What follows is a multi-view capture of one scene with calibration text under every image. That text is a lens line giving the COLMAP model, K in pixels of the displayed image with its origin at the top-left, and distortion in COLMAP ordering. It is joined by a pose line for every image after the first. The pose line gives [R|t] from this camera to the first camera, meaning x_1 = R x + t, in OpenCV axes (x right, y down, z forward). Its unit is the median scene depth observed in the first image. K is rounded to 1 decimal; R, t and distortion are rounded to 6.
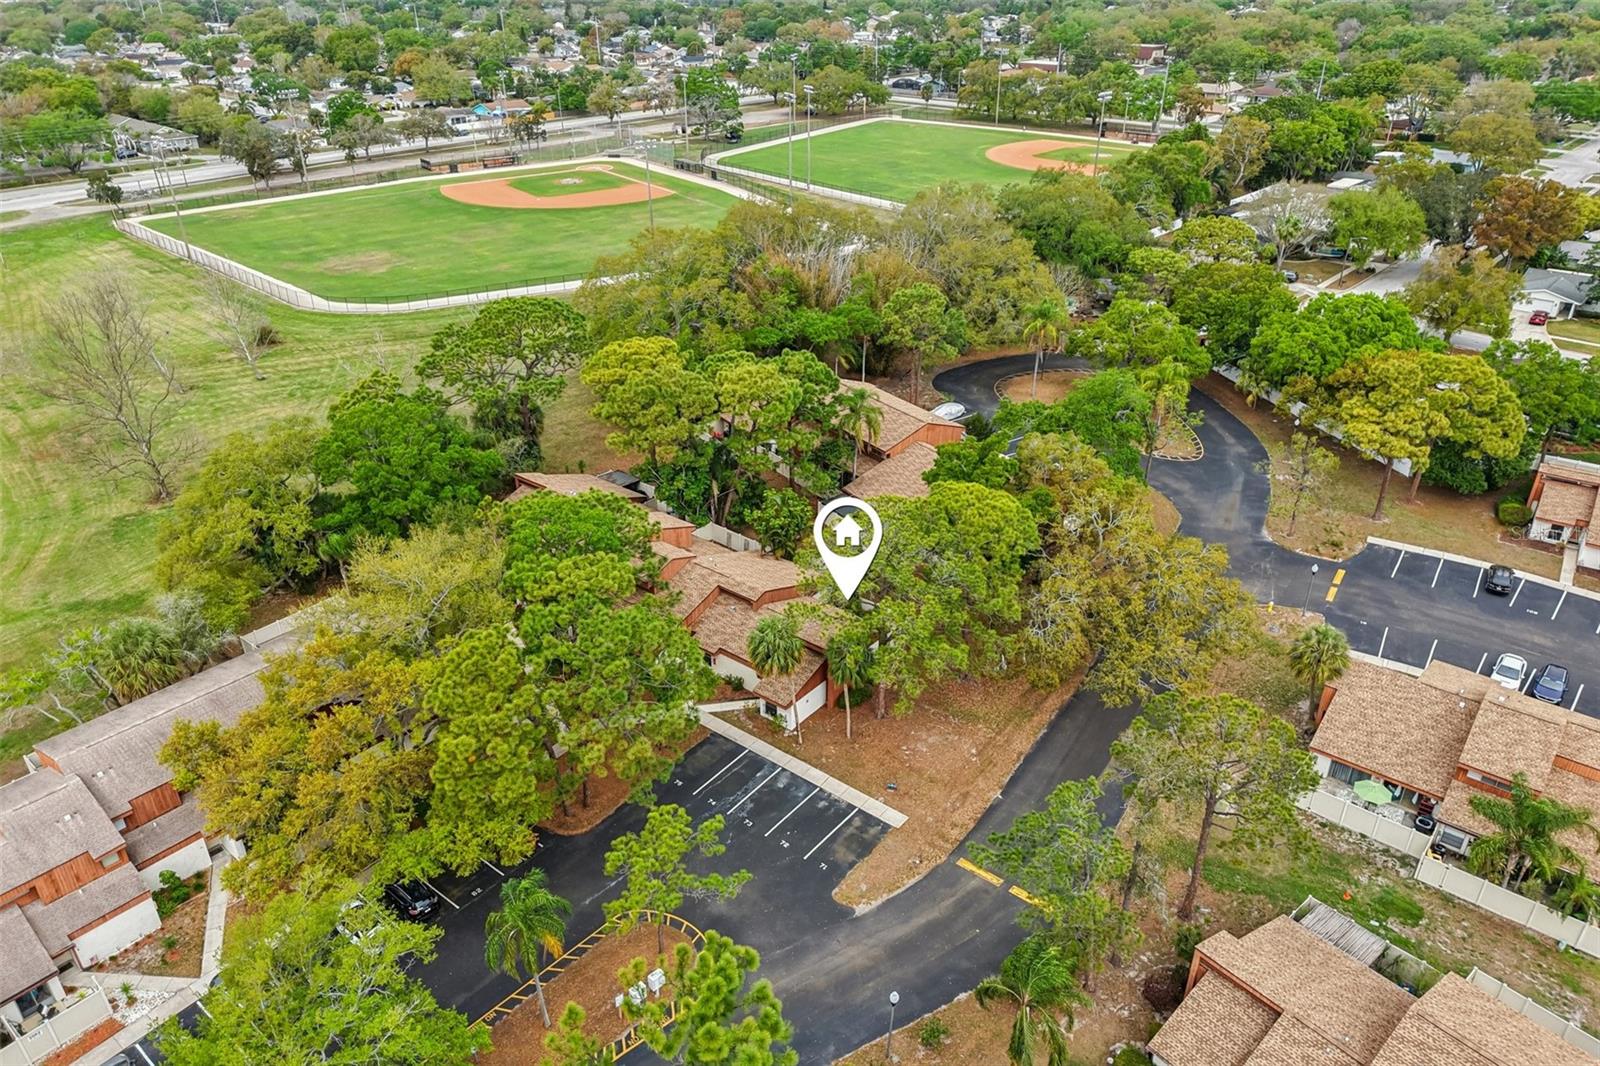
lens RADIAL K [[1067.0, 0, 831.0], [0, 1067.0, 540.9], [0, 0, 1]] dist [0.012004, -0.006609]
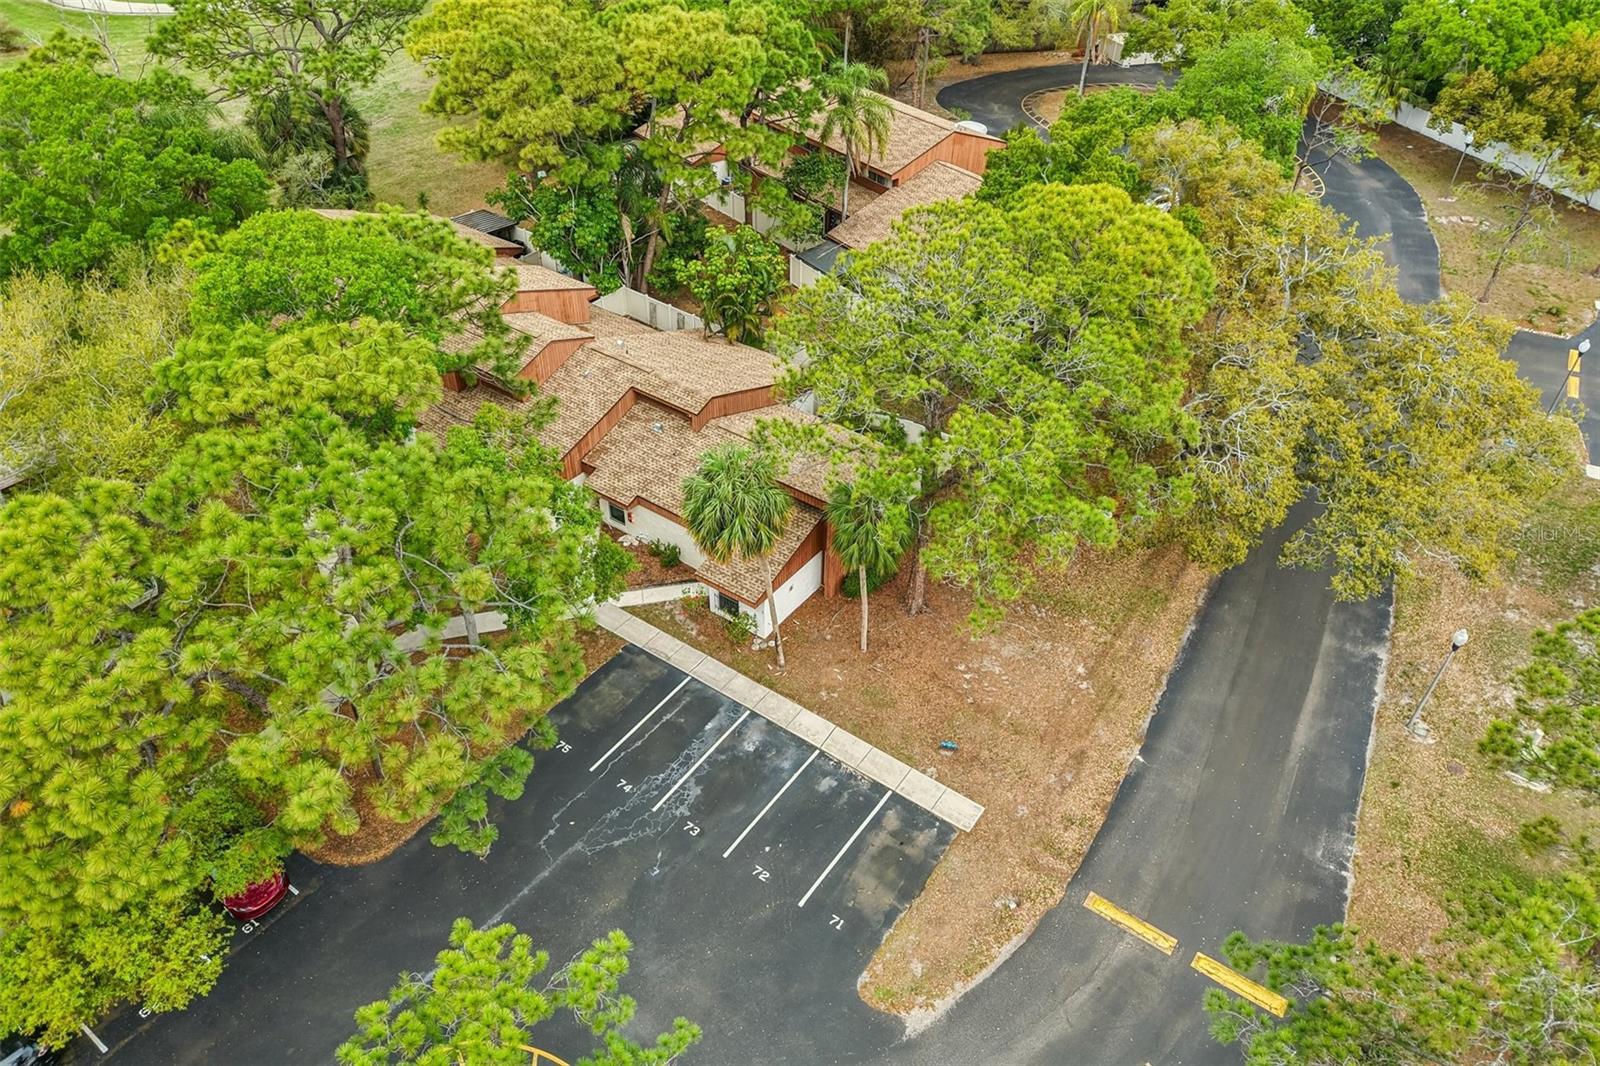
lens RADIAL K [[1054.5, 0, 800.0], [0, 1054.5, 533.0], [0, 0, 1]] dist [0.030429, -0.004222]
pose [[0.999707, -0.013763, 0.019919, -0.028154], [0.009955, 0.983615, 0.180007, 0.018860], [-0.022070, -0.179756, 0.983464, 0.443912]]
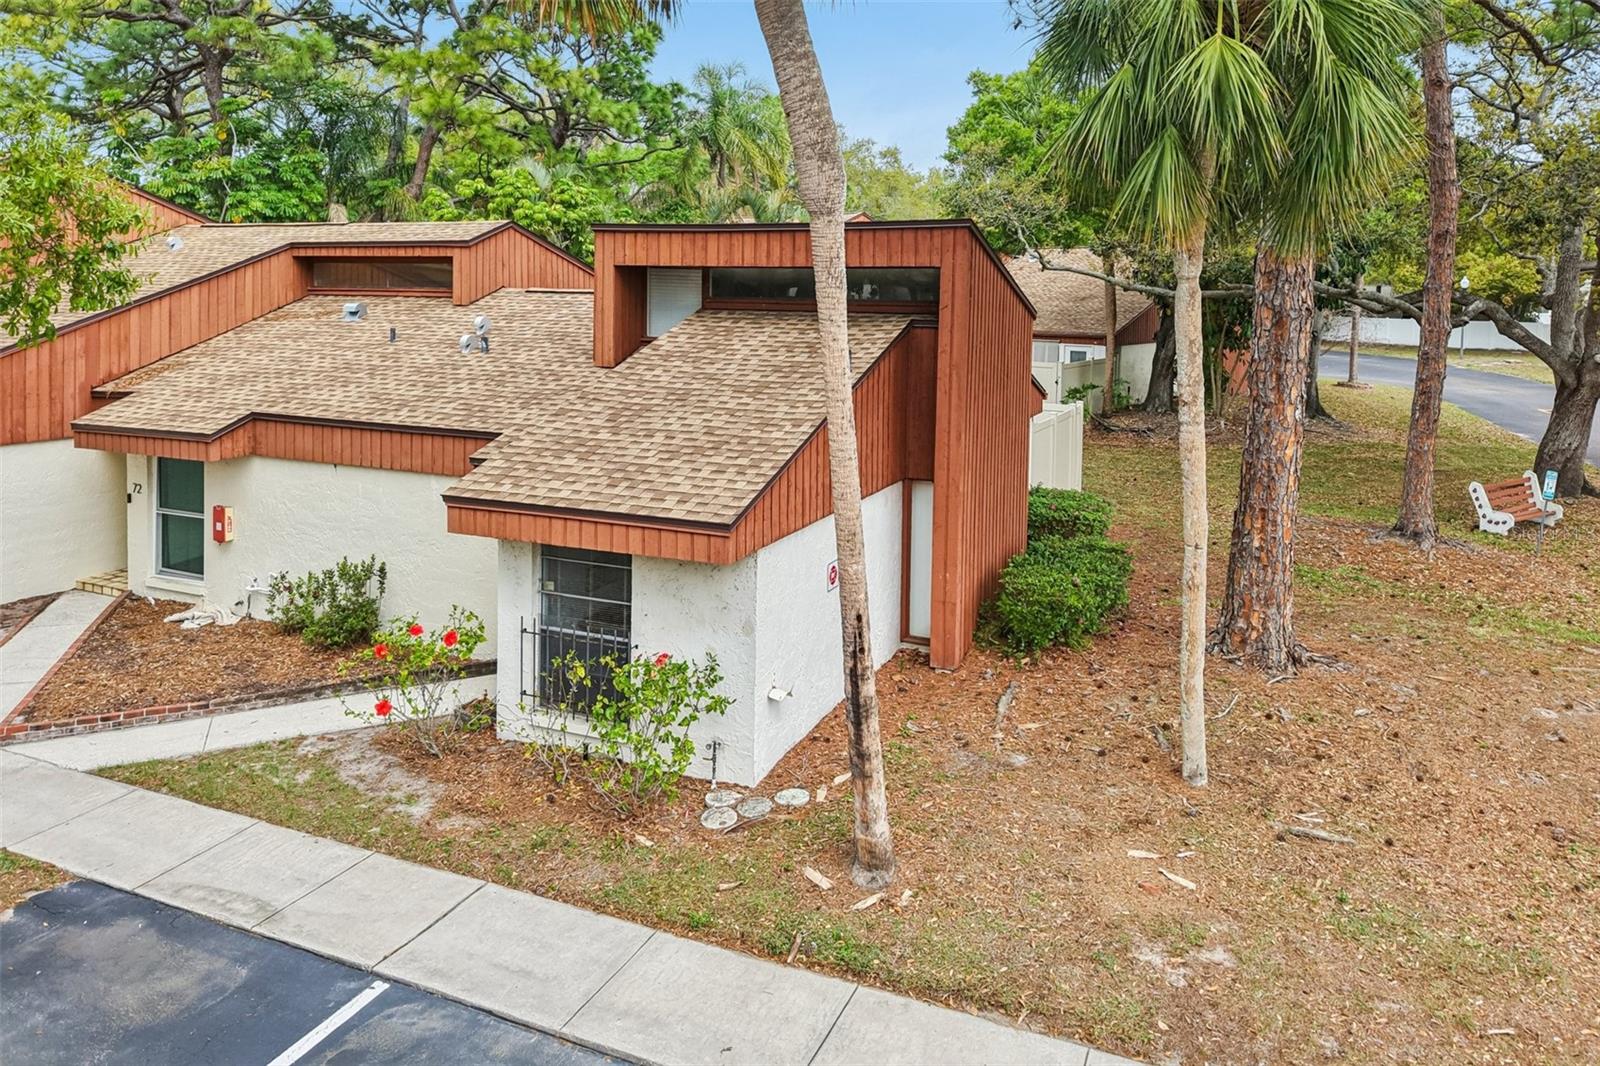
lens RADIAL K [[1054.5, 0, 800.0], [0, 1054.5, 533.0], [0, 0, 1]] dist [0.030429, -0.004222]
pose [[0.973144, -0.043891, 0.225976, -0.058020], [0.105310, 0.957792, -0.267477, 0.180110], [-0.204698, 0.284091, 0.936691, 0.859832]]
